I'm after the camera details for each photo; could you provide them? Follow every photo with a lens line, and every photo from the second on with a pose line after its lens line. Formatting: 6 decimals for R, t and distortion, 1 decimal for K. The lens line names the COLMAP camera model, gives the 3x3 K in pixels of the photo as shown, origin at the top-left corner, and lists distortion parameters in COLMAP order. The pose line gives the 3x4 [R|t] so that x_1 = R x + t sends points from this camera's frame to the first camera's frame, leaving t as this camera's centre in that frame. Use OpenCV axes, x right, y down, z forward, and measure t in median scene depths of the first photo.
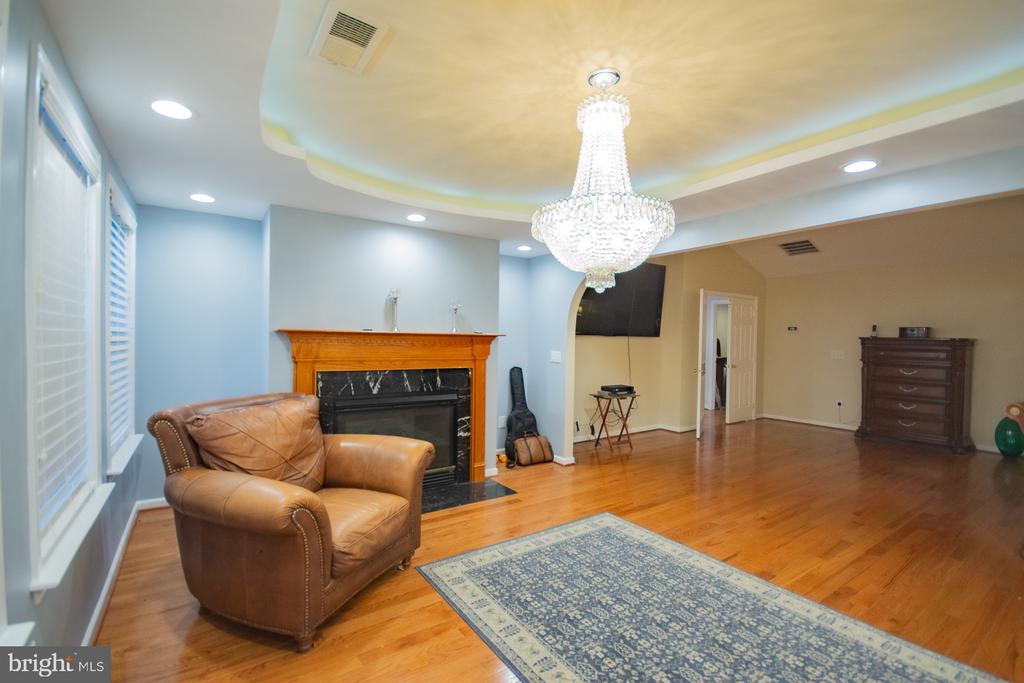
lens RADIAL K [[451.5, 0, 512.0], [0, 451.5, 341.5], [0, 0, 1]] dist [0.008719, -0.008865]
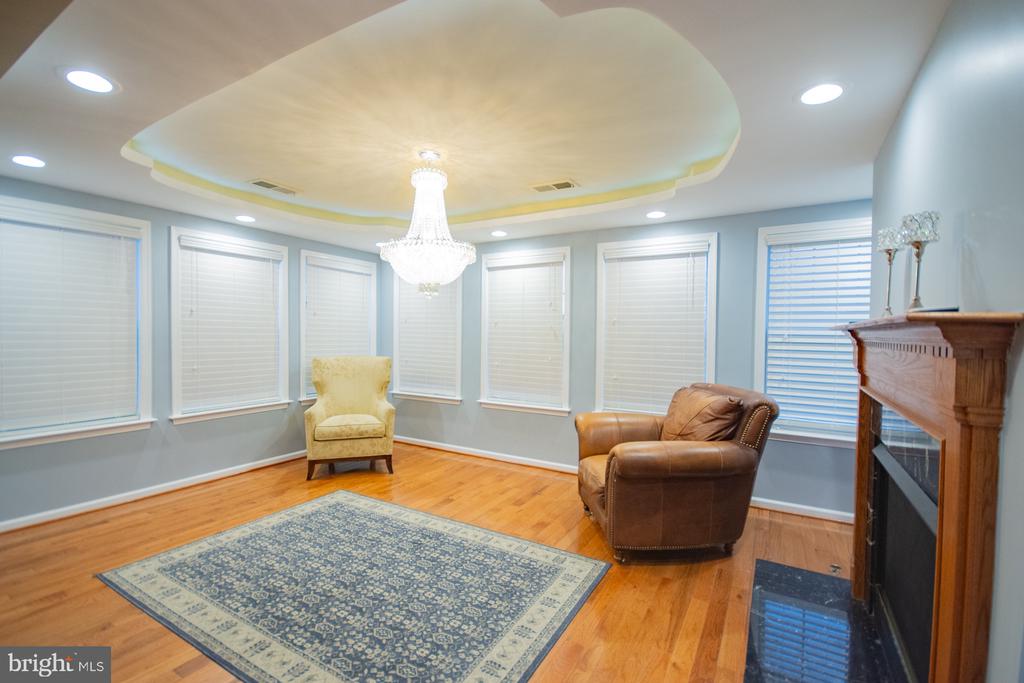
lens RADIAL K [[453.8, 0, 507.9], [0, 453.8, 338.4], [0, 0, 1]] dist [-0.002149, -0.000597]
pose [[-0.912635, -0.021752, -0.408196, 0.349604], [-0.027050, 0.999608, 0.007212, 0.002693], [0.407879, 0.017624, -0.912866, 1.534619]]
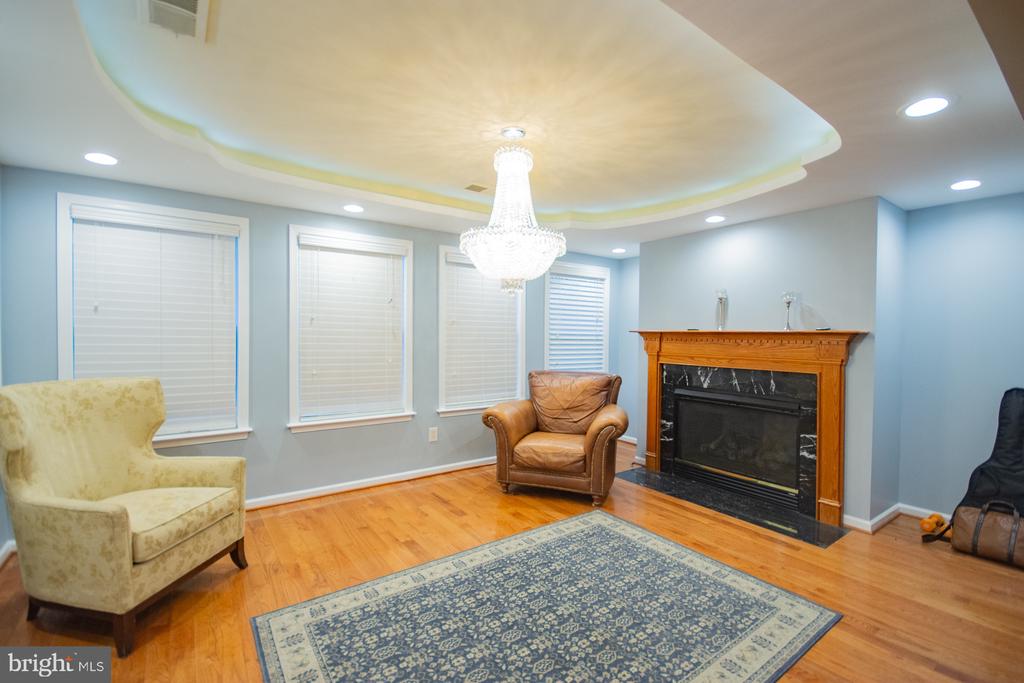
lens RADIAL K [[451.5, 0, 512.0], [0, 451.5, 341.5], [0, 0, 1]] dist [0.008719, -0.008865]
pose [[0.016898, 0.002174, -0.999855, 0.934707], [-0.015927, 0.999871, 0.001905, 0.010559], [0.999730, 0.015892, 0.016931, 0.609105]]
